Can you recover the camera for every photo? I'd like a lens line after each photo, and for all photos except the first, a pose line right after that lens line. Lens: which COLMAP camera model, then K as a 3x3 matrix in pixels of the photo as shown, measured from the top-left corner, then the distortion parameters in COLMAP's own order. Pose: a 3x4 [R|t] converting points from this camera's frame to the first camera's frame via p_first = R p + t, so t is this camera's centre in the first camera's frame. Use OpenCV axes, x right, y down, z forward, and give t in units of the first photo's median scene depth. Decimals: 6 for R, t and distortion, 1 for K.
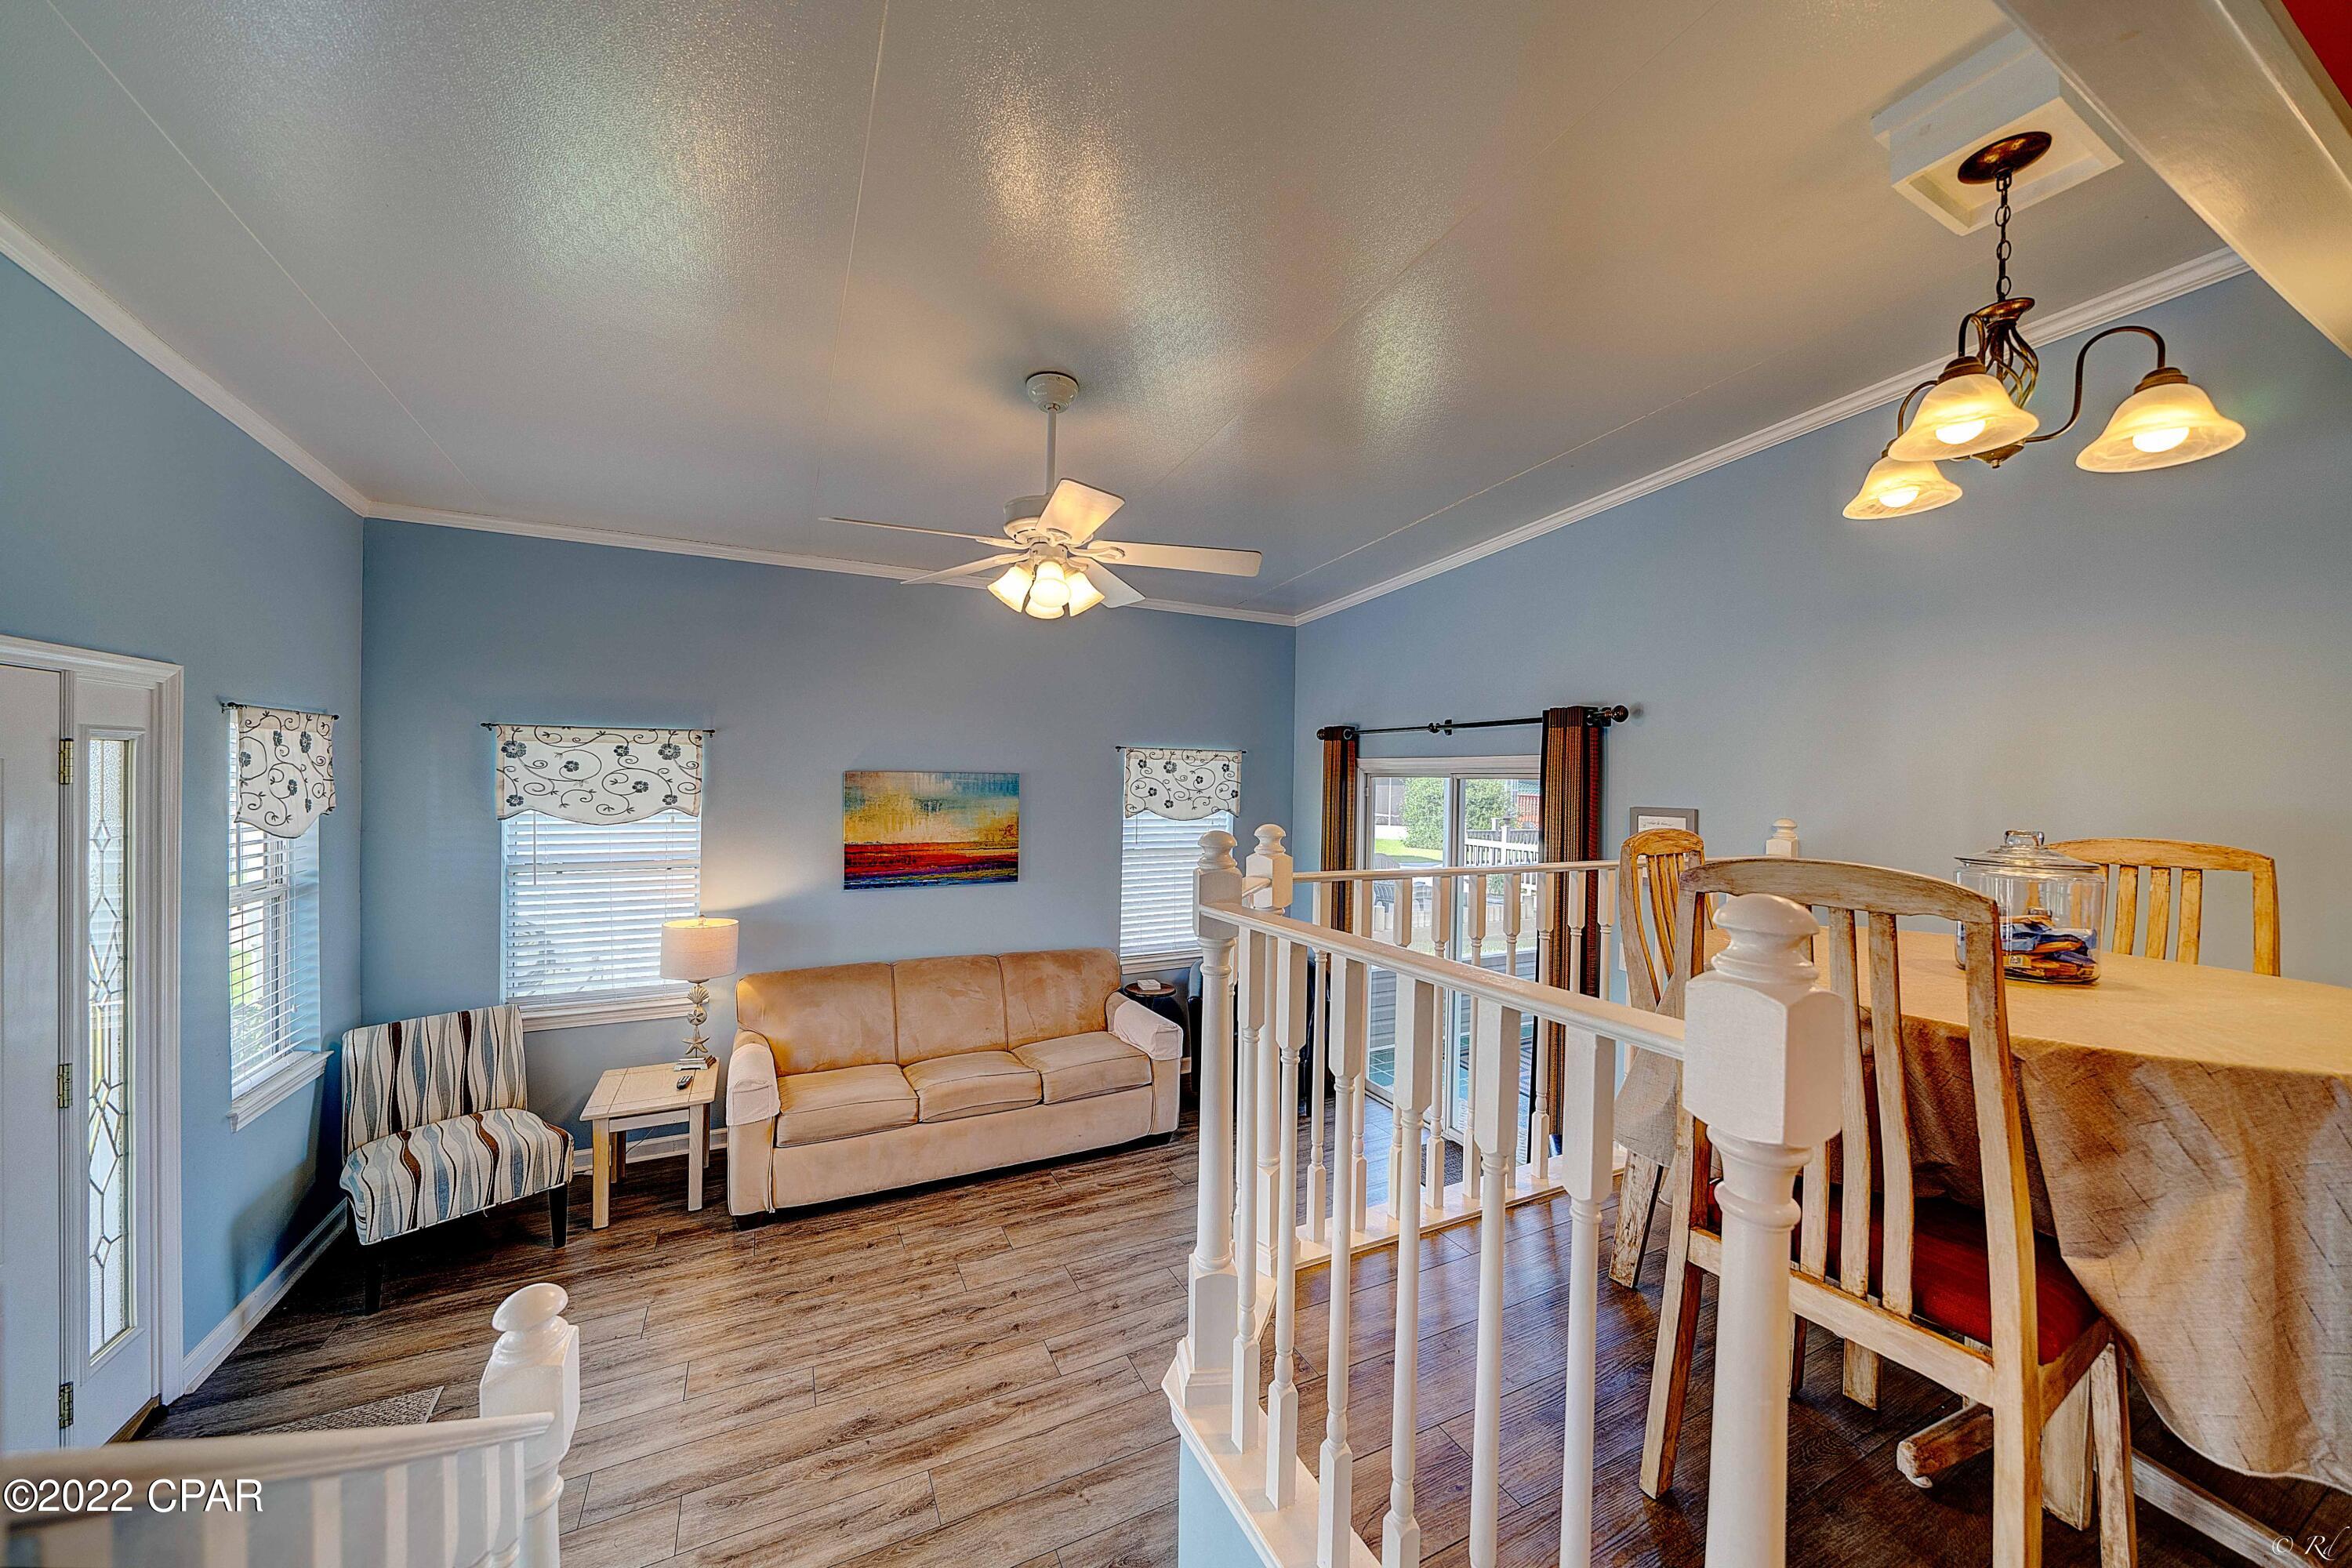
lens RADIAL K [[812.5, 0, 1176.0], [0, 812.5, 784.0], [0, 0, 1]] dist [-0.001923, -0.000184]
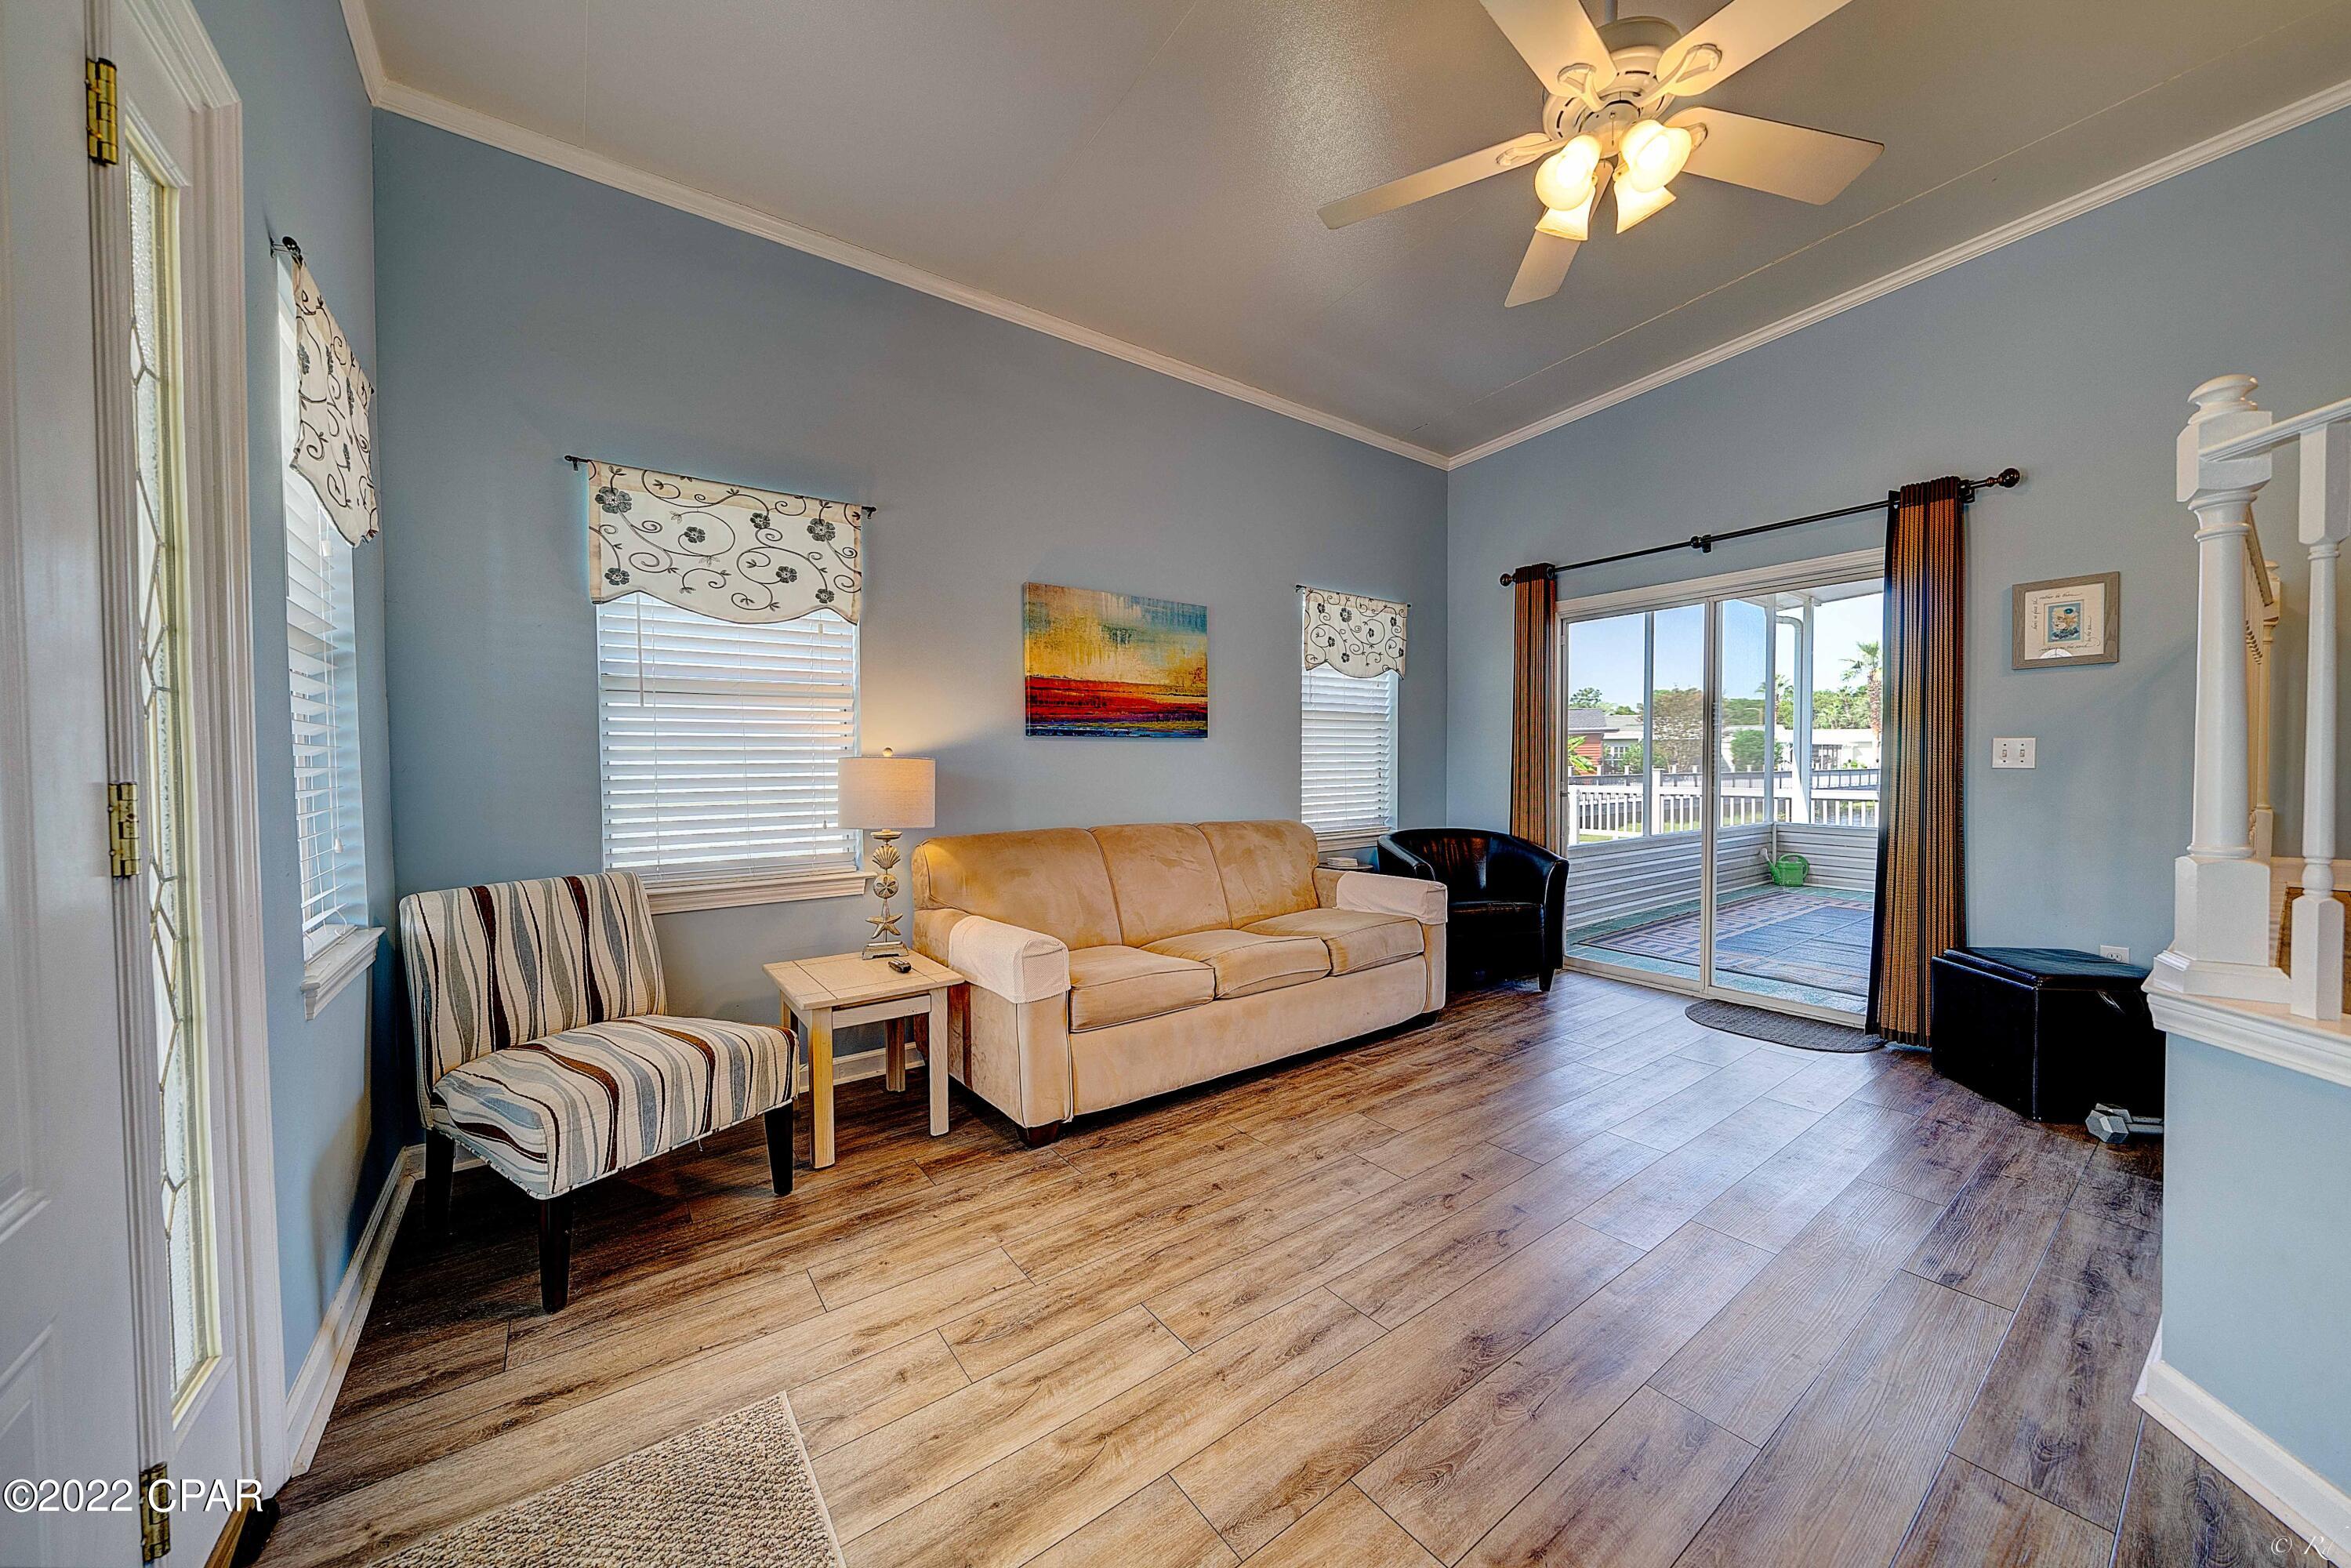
lens RADIAL K [[812.2, 0, 1175.5], [0, 812.2, 784.0], [0, 0, 1]] dist [-0.001923, -0.000184]
pose [[0.984704, -0.025502, 0.172358, -0.472471], [0.022201, 0.999532, 0.021052, 0.190513], [-0.172814, -0.016903, 0.984809, 0.242291]]
